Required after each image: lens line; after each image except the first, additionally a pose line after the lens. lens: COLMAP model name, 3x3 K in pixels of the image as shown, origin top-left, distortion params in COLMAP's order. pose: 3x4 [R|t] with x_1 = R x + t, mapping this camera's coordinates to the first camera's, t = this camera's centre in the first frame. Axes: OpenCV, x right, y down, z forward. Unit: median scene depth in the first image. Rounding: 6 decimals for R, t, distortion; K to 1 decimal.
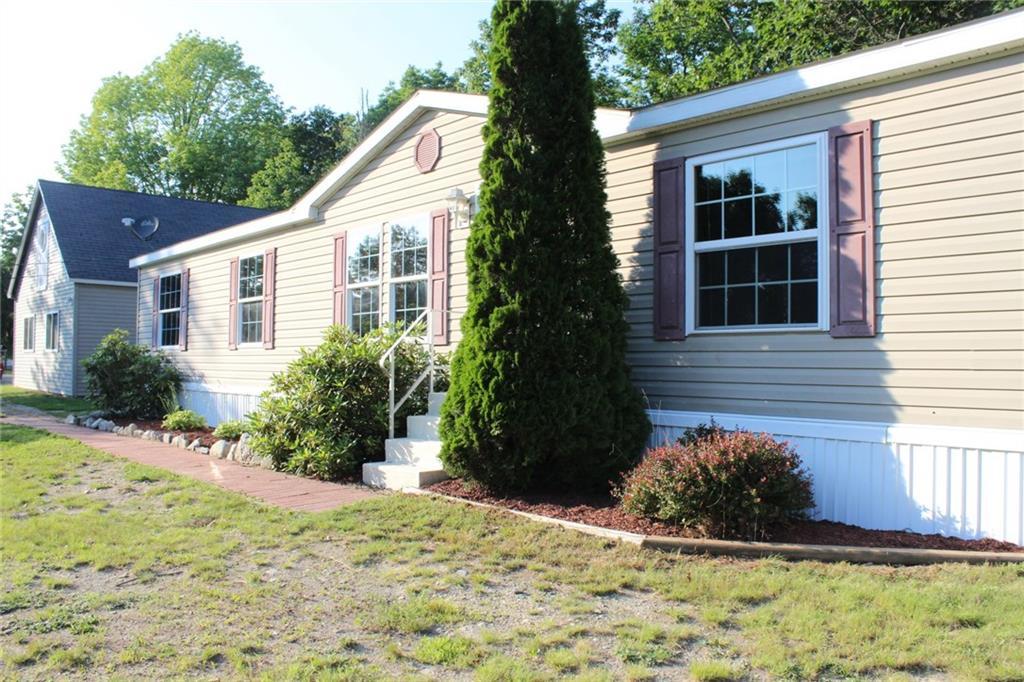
lens RADIAL K [[848.2, 0, 512.0], [0, 848.2, 341.0], [0, 0, 1]] dist [-0.106072, -0.001508]
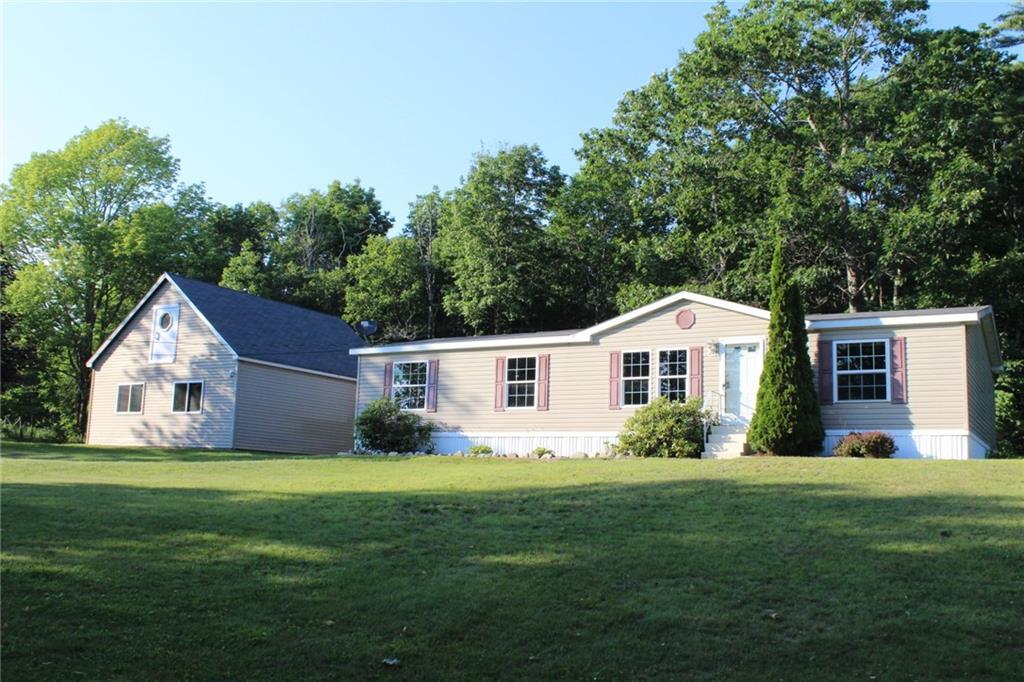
lens RADIAL K [[964.3, 0, 512.0], [0, 964.3, 341.0], [0, 0, 1]] dist [-0.101496, 0.003087]
pose [[0.952552, 0.069852, 0.296252, -1.802631], [-0.034416, 0.991786, -0.123192, 0.219608], [-0.302424, 0.107151, 0.947132, -1.740267]]
